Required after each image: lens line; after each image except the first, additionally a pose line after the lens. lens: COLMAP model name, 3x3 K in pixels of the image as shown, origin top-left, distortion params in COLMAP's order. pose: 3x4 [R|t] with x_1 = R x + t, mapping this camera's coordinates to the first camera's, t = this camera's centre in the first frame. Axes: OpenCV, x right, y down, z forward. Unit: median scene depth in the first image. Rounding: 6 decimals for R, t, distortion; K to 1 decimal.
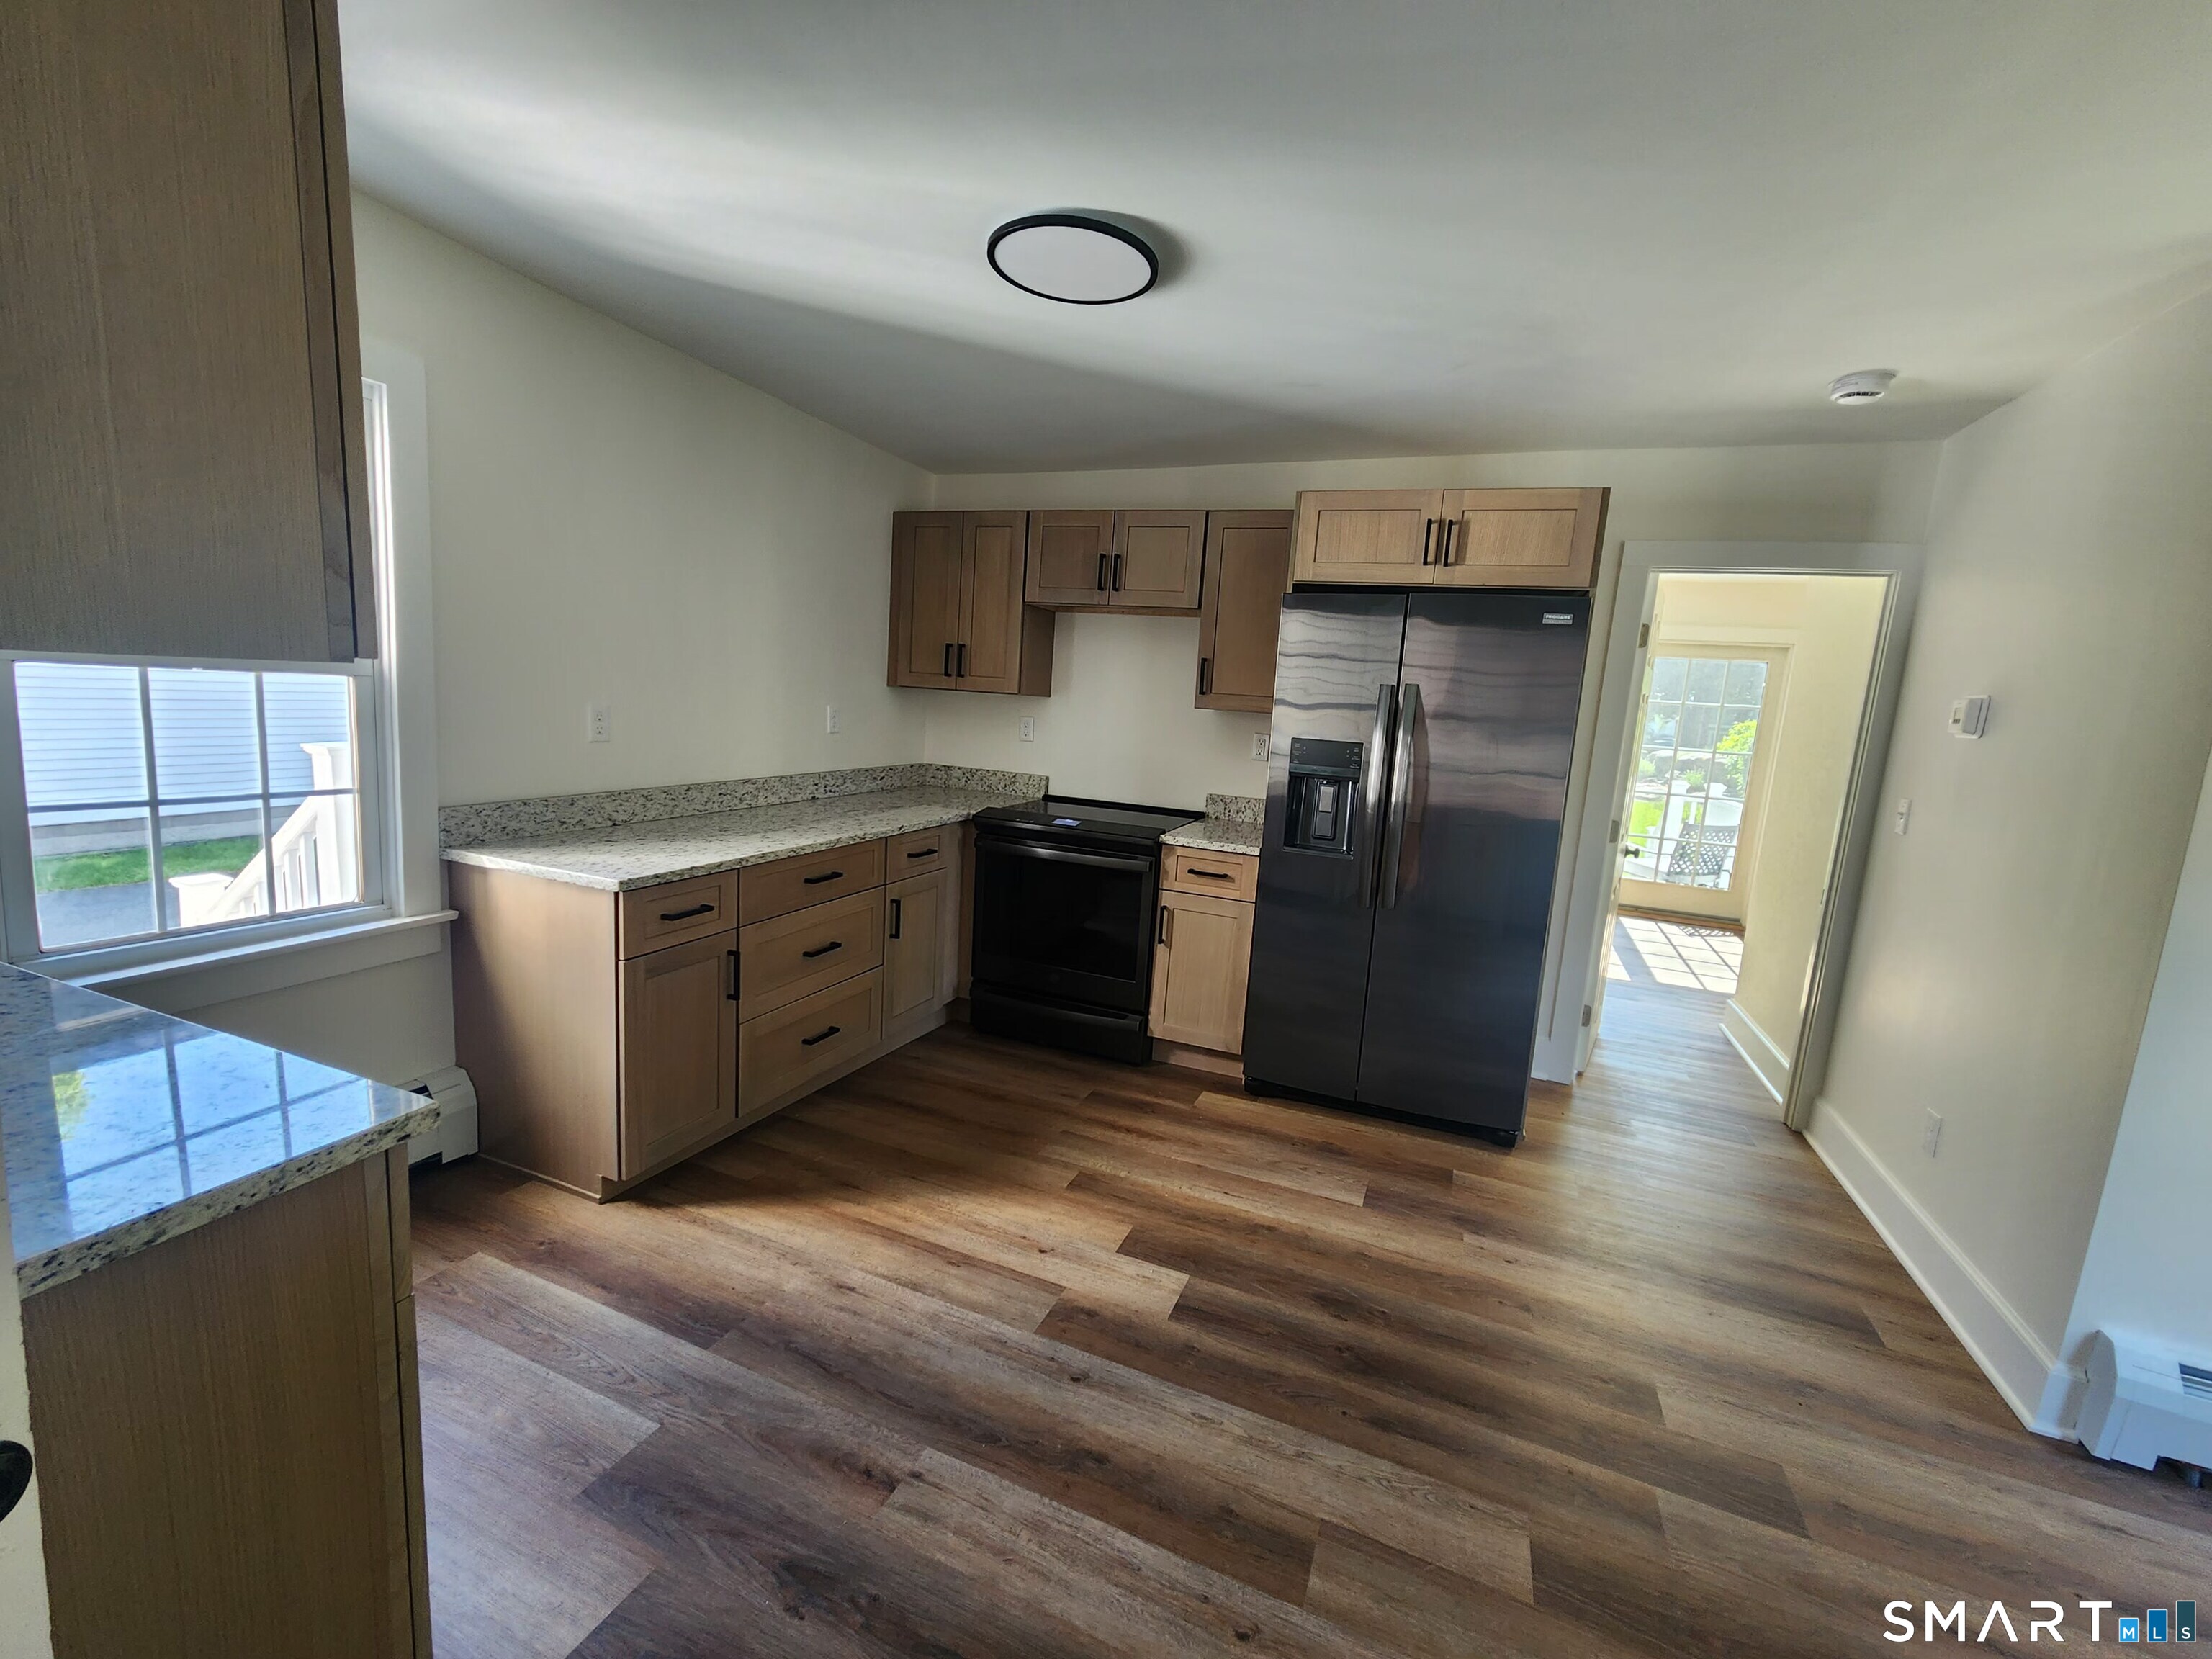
lens RADIAL K [[906.3, 0, 1110.2], [0, 906.3, 831.7], [0, 0, 1]] dist [0.000315, -0.000240]
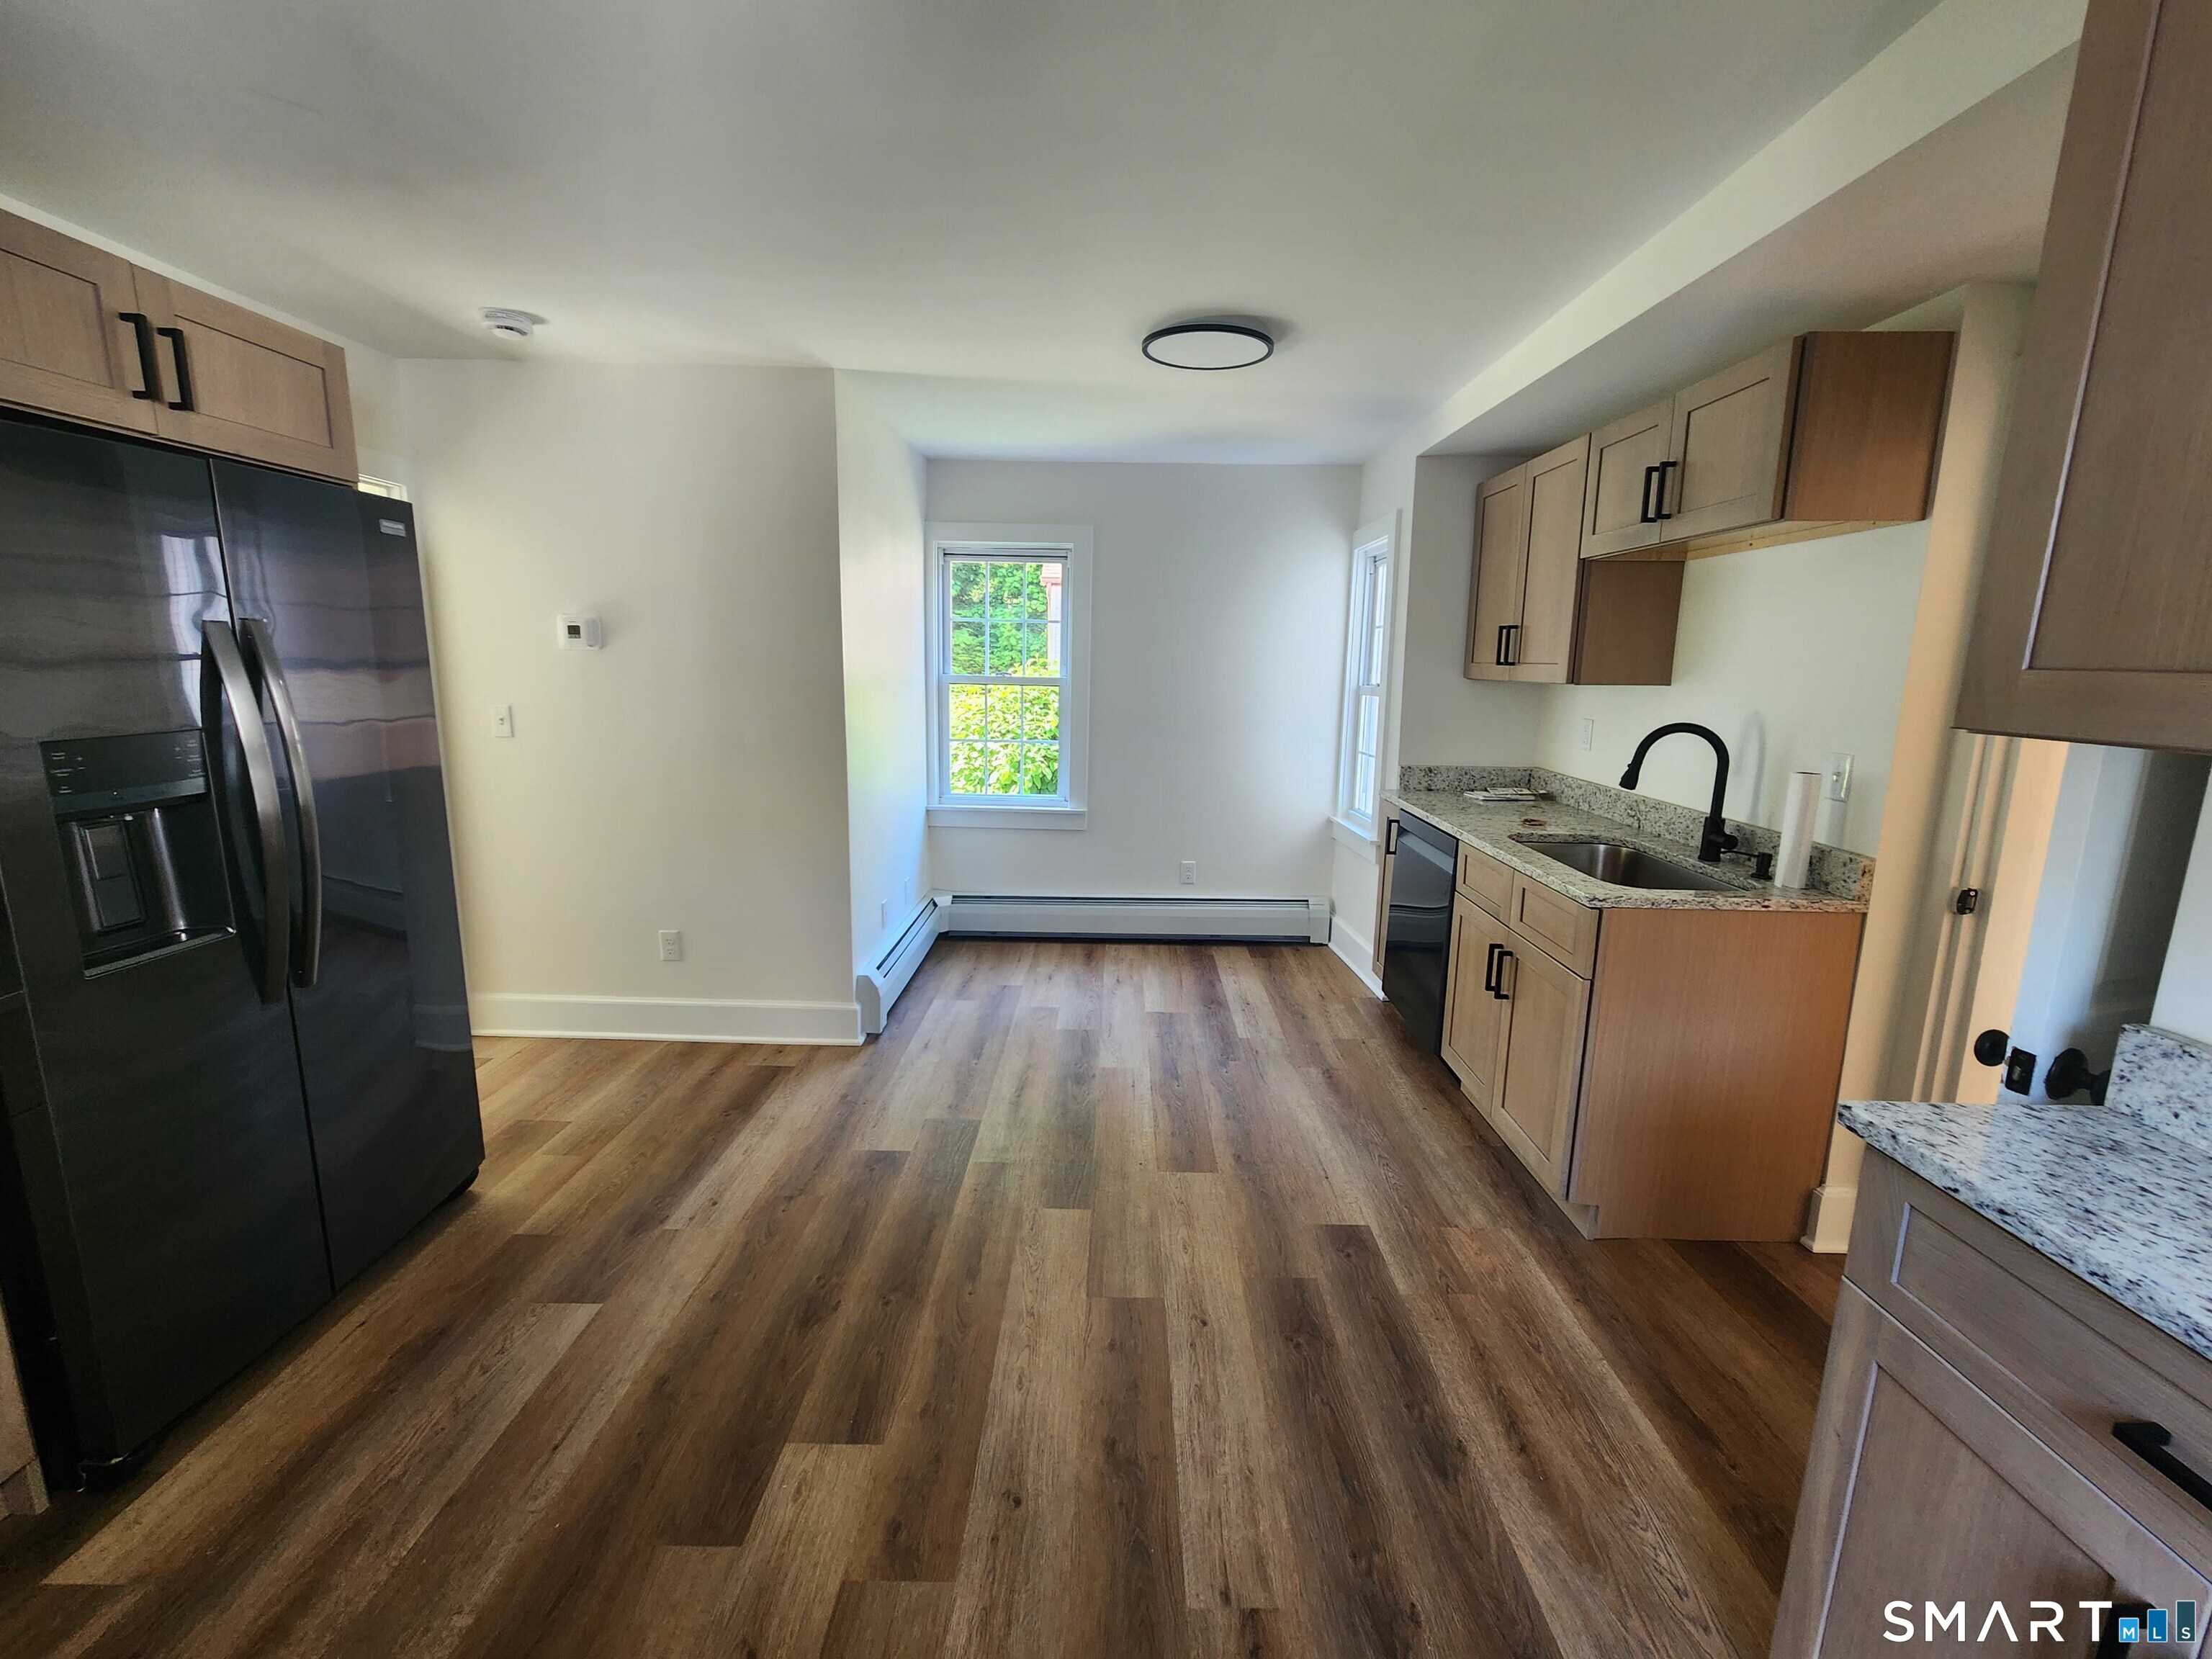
lens RADIAL K [[906.3, 0, 1109.2], [0, 906.3, 816.7], [0, 0, 1]] dist [0.000315, -0.000240]
pose [[-0.353685, -0.237899, 0.904606, -0.784525], [0.105971, 0.950697, 0.291453, -0.272837], [-0.929342, 0.198944, -0.311037, 1.223060]]
